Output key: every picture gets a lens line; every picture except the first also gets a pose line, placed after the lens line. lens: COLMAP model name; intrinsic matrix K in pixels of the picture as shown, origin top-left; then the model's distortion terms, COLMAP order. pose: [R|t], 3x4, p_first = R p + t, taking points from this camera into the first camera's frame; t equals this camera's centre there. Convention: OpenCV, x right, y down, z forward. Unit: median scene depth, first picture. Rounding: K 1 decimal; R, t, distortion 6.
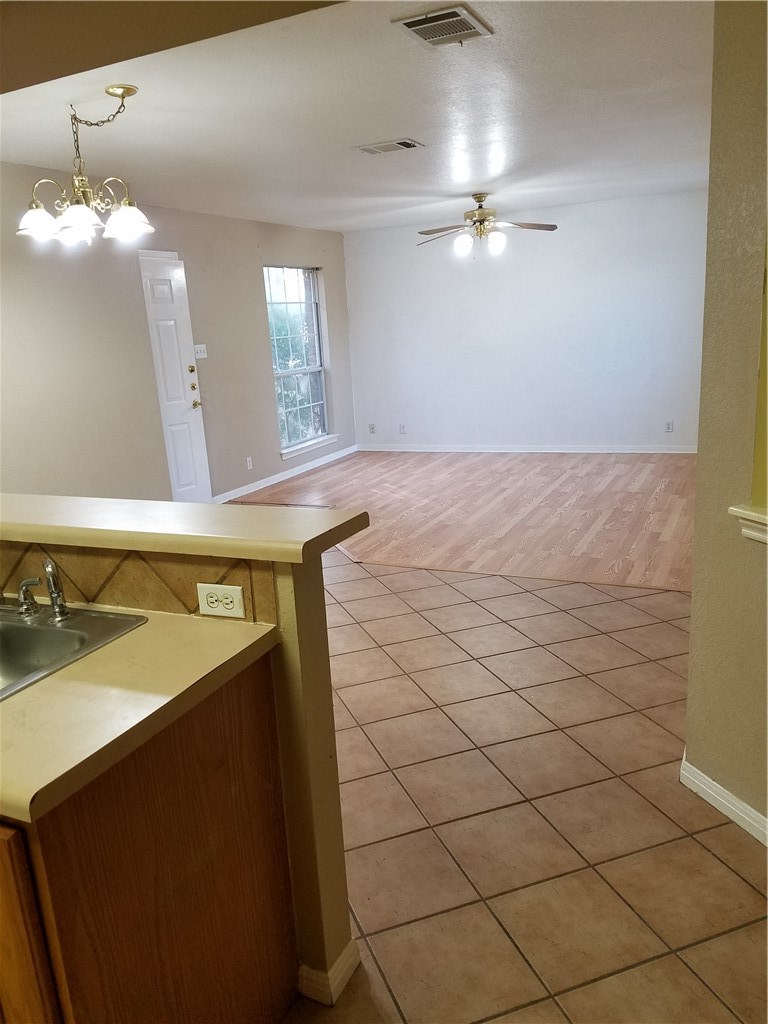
lens RADIAL K [[776.4, 0, 355.4], [0, 776.4, 511.4], [0, 0, 1]] dist [0.192298, -0.258324]
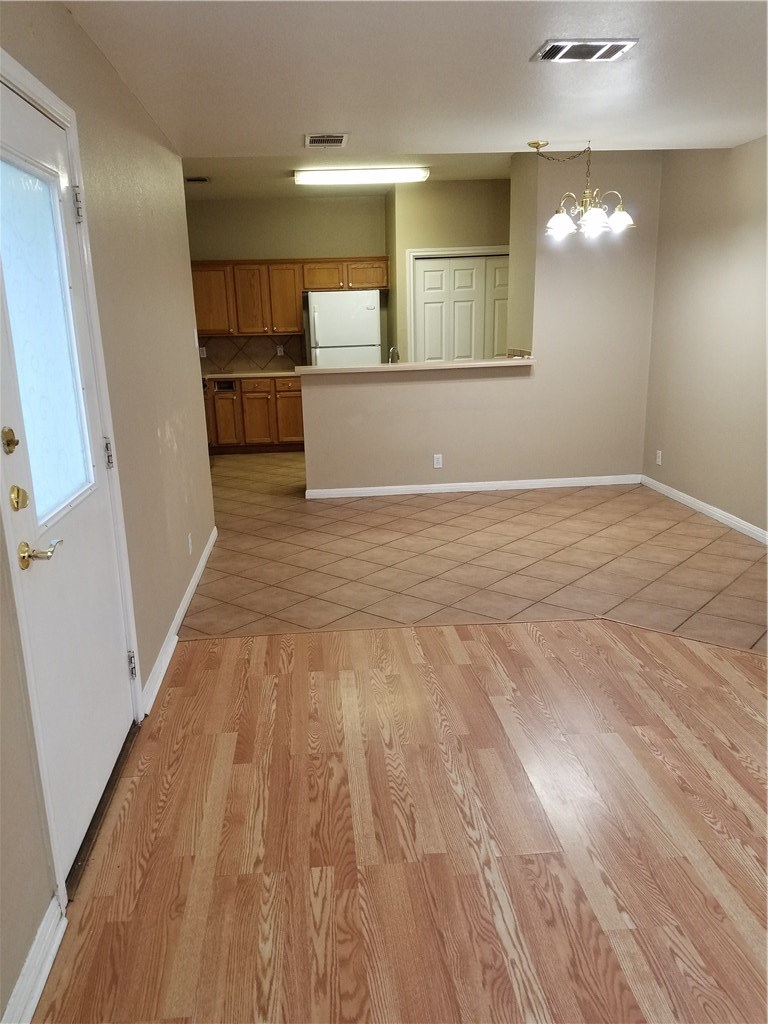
lens RADIAL K [[776.4, 0, 355.4], [0, 776.4, 511.4], [0, 0, 1]] dist [0.192298, -0.258324]
pose [[-0.858099, 0.215672, -0.465996, 0.550178], [-0.028949, 0.885754, 0.463252, -0.378818], [0.512668, 0.411006, -0.753821, 1.434950]]
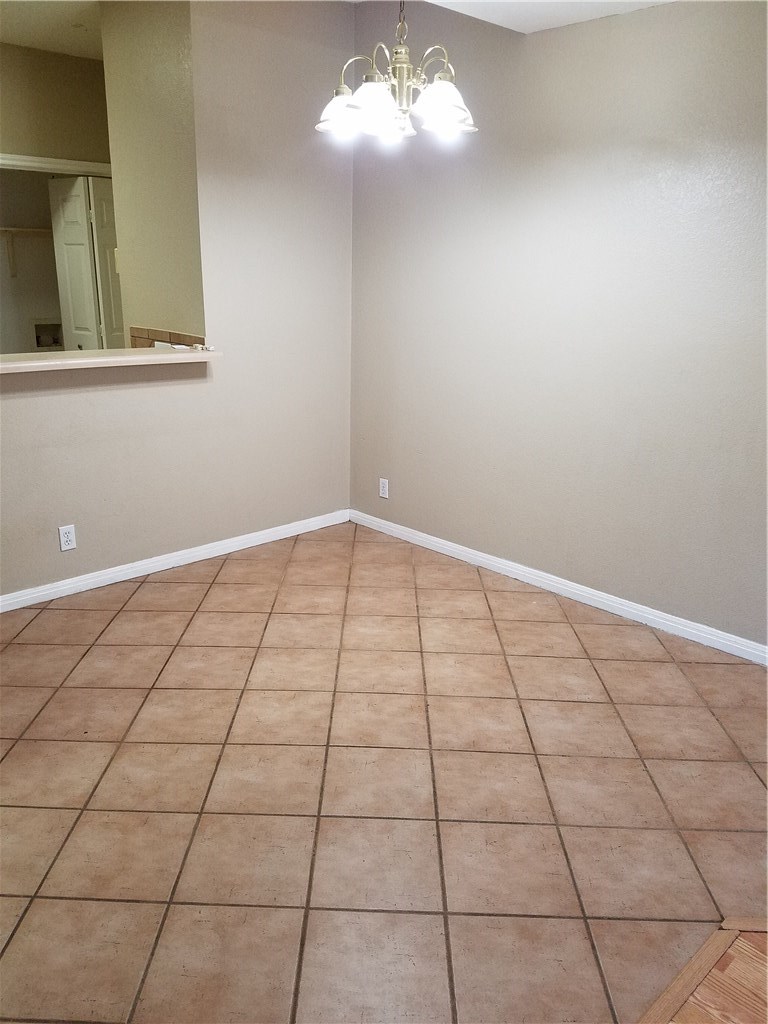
lens RADIAL K [[776.4, 0, 355.4], [0, 776.4, 511.4], [0, 0, 1]] dist [0.192298, -0.258324]
pose [[-0.351890, 0.339372, -0.872353, 0.303049], [-0.206858, 0.880723, 0.426070, -0.214831], [0.912898, 0.330383, -0.239717, 0.808227]]
